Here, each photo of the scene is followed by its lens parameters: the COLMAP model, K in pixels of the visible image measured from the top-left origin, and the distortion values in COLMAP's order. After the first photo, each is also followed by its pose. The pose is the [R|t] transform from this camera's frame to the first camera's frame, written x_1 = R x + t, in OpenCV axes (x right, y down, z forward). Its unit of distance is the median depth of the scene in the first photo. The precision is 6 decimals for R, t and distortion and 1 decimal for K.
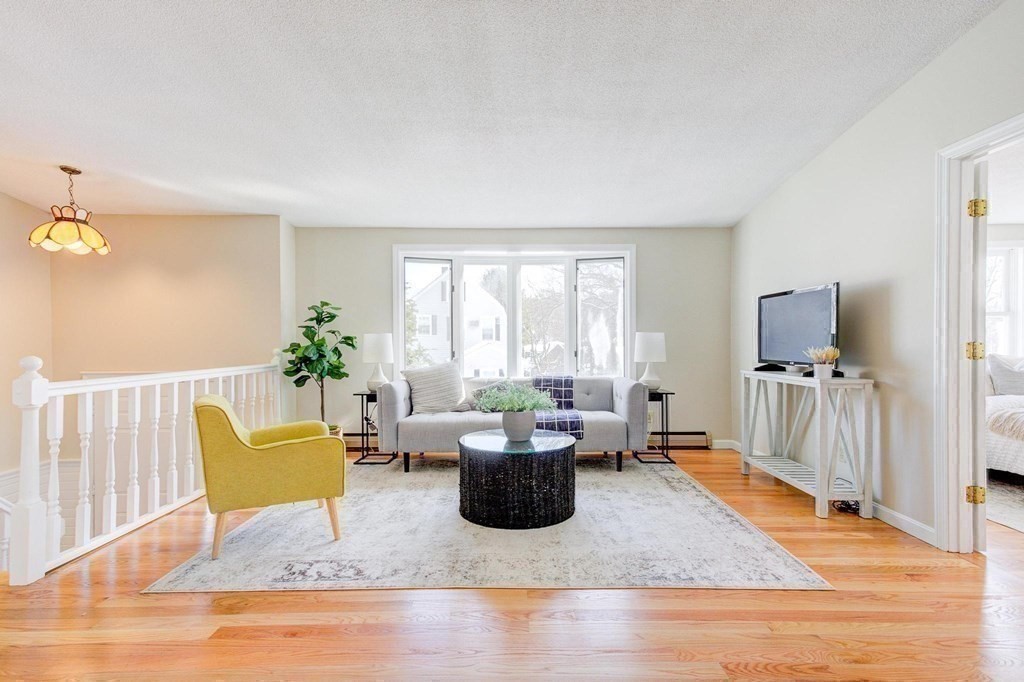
lens RADIAL K [[498.3, 0, 510.3], [0, 498.3, 339.7], [0, 0, 1]] dist [0.006970, 0.003776]
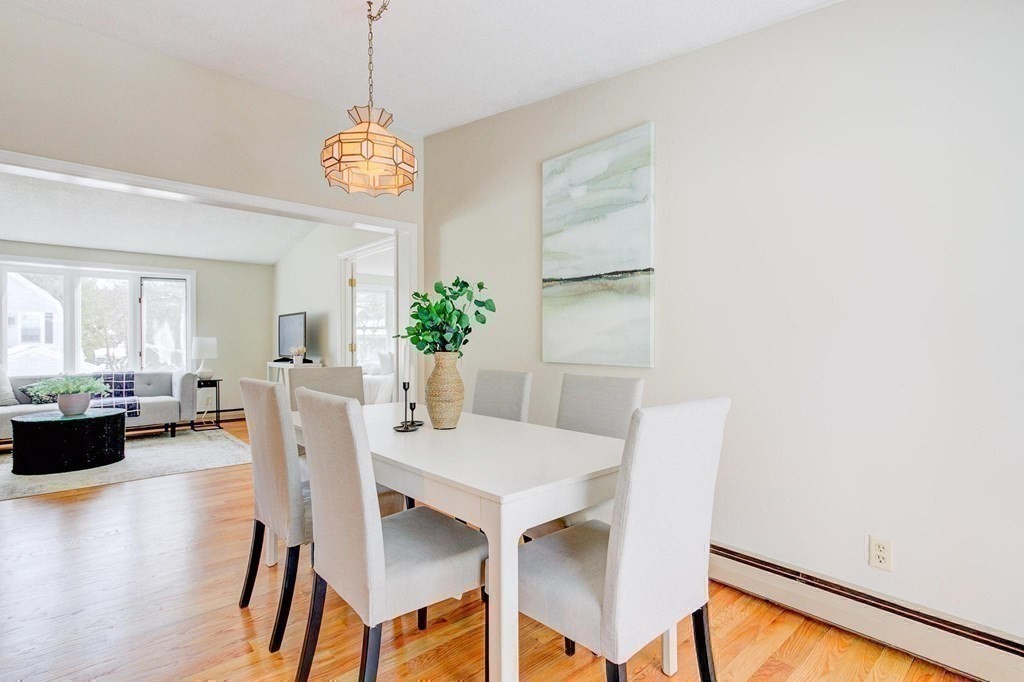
lens RADIAL K [[498.3, 0, 513.9], [0, 498.3, 342.7], [0, 0, 1]] dist [0.006970, 0.003776]
pose [[0.751094, -0.000986, 0.660194, 0.009788], [-0.000004, 0.999999, 0.001498, -0.001541], [-0.660195, -0.001128, 0.751094, -0.607766]]
